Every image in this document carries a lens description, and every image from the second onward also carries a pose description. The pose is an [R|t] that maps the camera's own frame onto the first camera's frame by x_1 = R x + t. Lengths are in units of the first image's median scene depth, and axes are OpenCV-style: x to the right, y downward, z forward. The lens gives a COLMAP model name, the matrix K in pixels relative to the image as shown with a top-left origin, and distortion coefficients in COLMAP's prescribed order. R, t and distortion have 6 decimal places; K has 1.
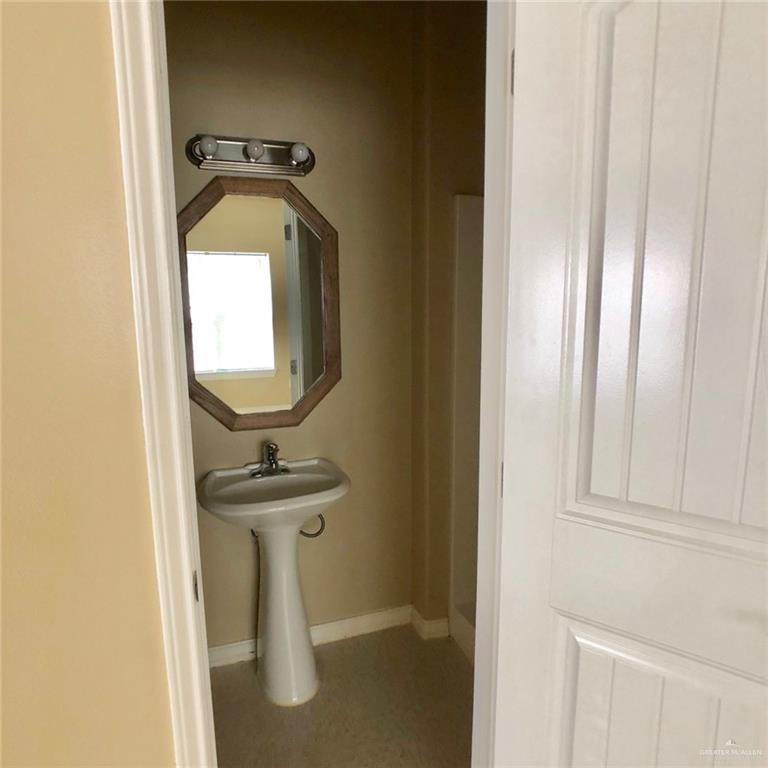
lens RADIAL K [[519.0, 0, 384.0], [0, 519.0, 384.0], [0, 0, 1]] dist [-0.024598, -0.000283]
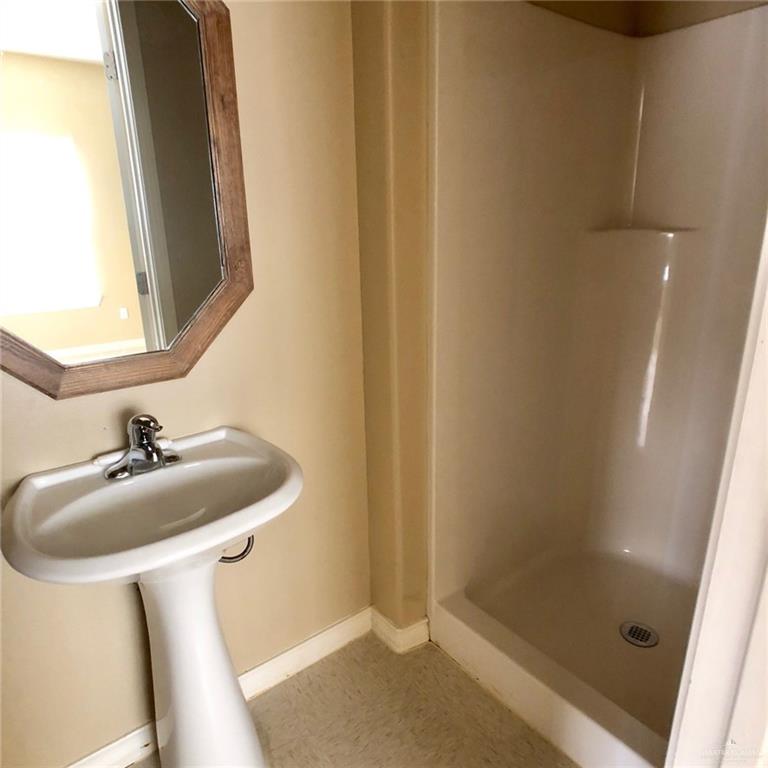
lens RADIAL K [[519.0, 0, 384.0], [0, 519.0, 384.0], [0, 0, 1]] dist [-0.024598, -0.000283]
pose [[0.960980, -0.100041, 0.257894, -0.105131], [0.069572, 0.989753, 0.124694, 0.033406], [-0.267725, -0.101886, 0.958093, 0.404118]]
